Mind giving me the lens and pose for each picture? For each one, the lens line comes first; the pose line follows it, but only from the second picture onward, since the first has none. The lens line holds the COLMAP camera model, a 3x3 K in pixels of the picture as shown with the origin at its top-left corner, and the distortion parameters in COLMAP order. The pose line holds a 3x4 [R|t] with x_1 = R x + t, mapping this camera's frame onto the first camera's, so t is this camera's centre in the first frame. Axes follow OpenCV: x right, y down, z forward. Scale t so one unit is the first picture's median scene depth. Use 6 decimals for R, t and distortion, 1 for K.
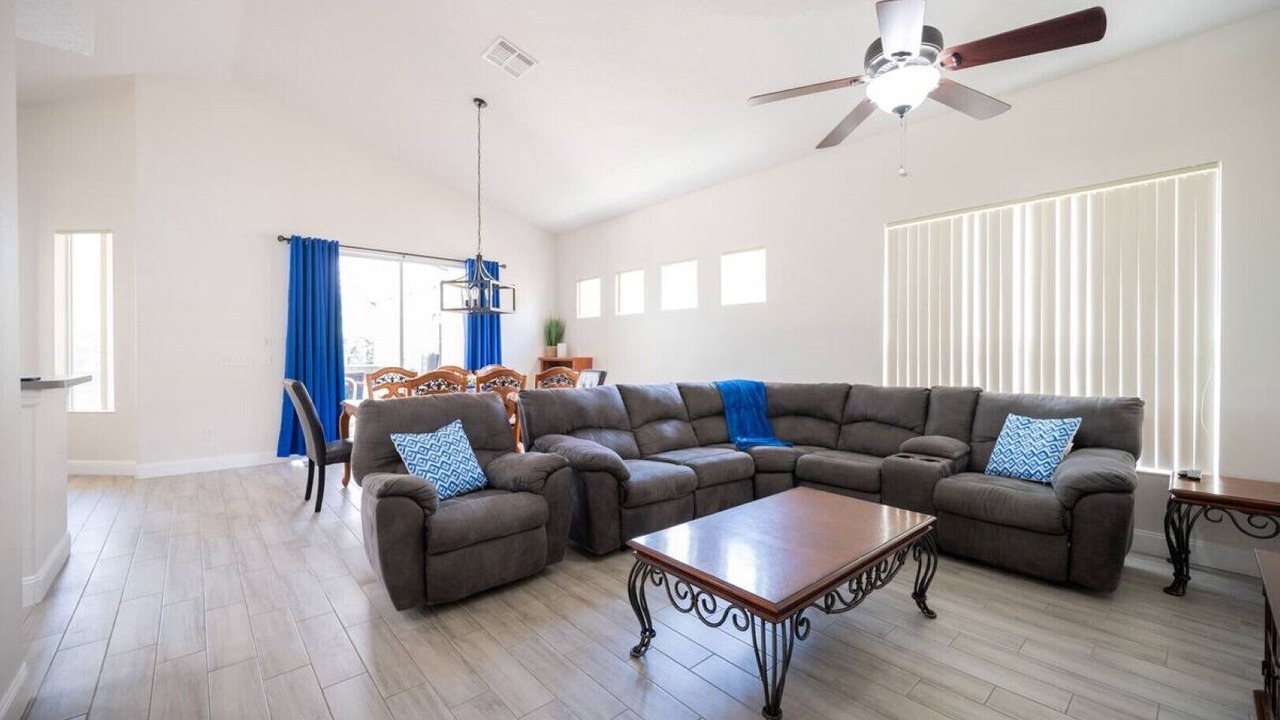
lens RADIAL K [[501.8, 0, 640.0], [0, 501.8, 360.0], [0, 0, 1]] dist [-0.000372, -0.000030]
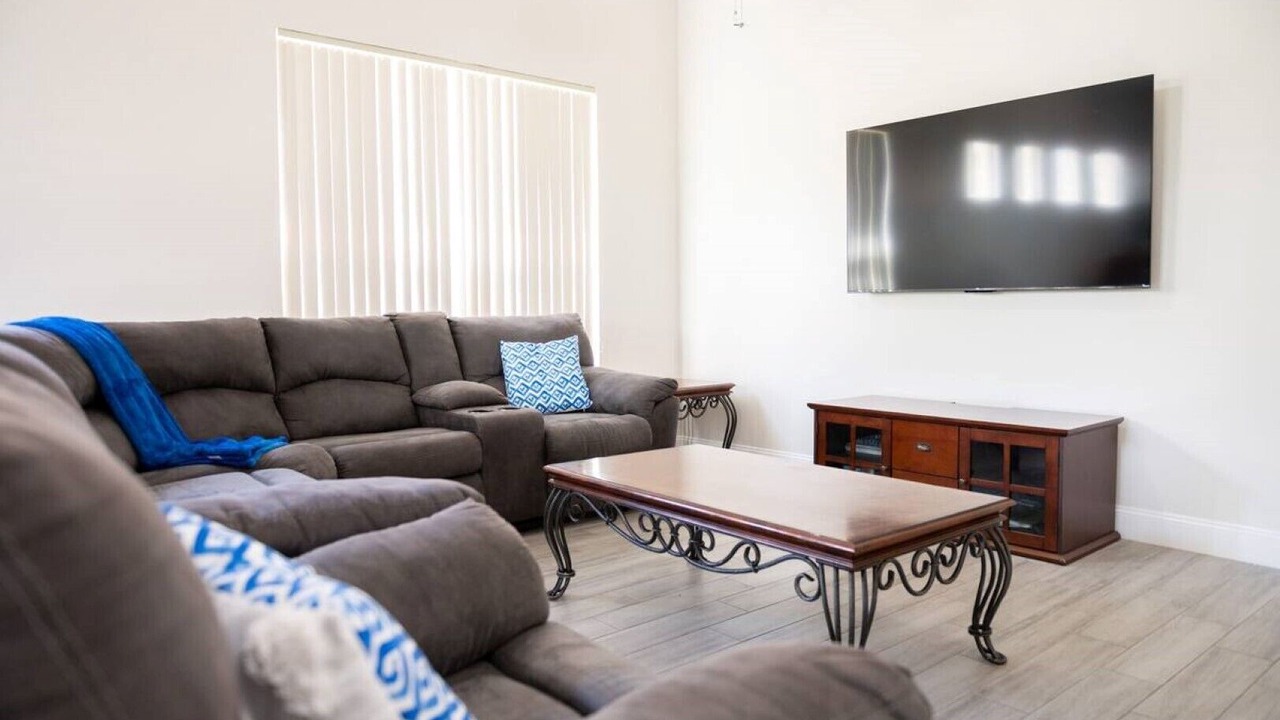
lens RADIAL K [[864.3, 0, 640.0], [0, 864.3, 360.0], [0, 0, 1]] dist [-0.000277, 0.000063]
pose [[0.031184, -0.073148, 0.996833, -0.610155], [0.016417, 0.997221, 0.072663, 0.040905], [-0.999379, 0.014099, 0.032298, 0.731531]]
